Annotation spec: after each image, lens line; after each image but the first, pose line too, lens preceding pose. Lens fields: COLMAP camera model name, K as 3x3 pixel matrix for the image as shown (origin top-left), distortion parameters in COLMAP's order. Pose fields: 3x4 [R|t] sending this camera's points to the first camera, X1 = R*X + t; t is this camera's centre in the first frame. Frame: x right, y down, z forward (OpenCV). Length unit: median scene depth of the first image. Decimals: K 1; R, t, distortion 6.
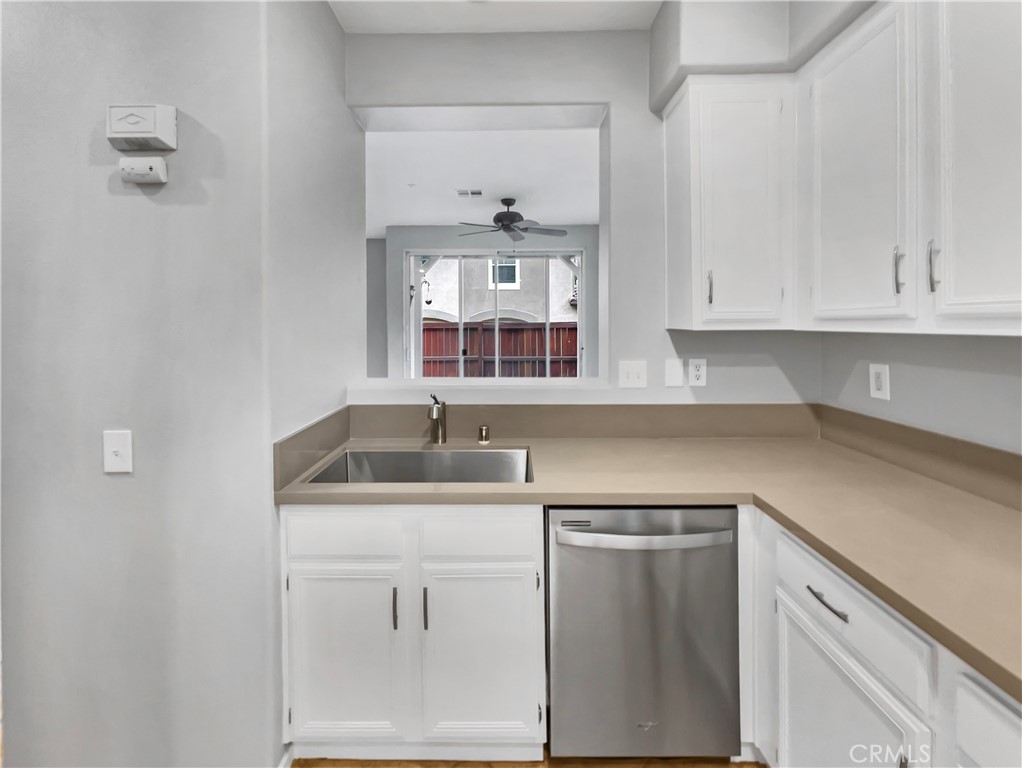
lens RADIAL K [[419.4, 0, 508.1], [0, 419.4, 324.1], [0, 0, 1]] dist [-0.003563, 0.001575]
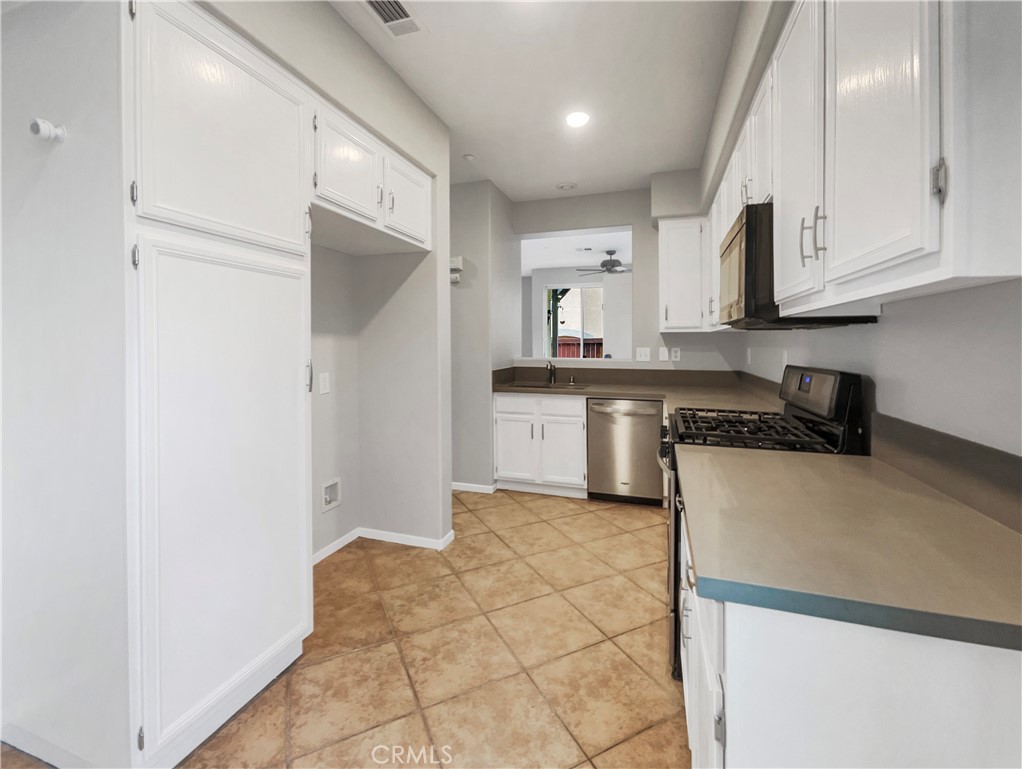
lens RADIAL K [[419.4, 0, 542.6], [0, 419.4, 344.4], [0, 0, 1]] dist [-0.003563, 0.001575]
pose [[0.968029, 0.005938, -0.250769, 0.338227], [-0.005936, 0.999982, 0.000763, 0.070171], [0.250769, 0.000750, 0.968047, -1.158790]]
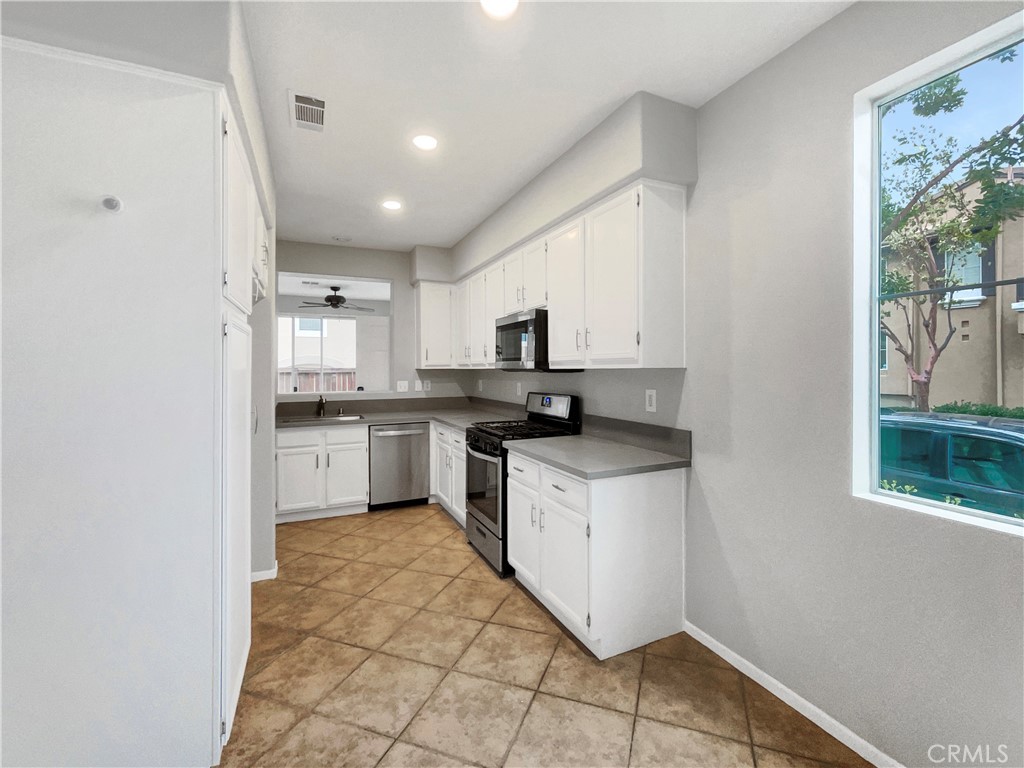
lens RADIAL K [[420.2, 0, 512.1], [0, 420.2, 361.1], [0, 0, 1]] dist [-0.003563, 0.001575]
pose [[0.894953, 0.007731, 0.446093, -0.253904], [0.001943, 0.999773, -0.021224, 0.019303], [-0.446156, 0.019861, 0.894735, -1.619388]]
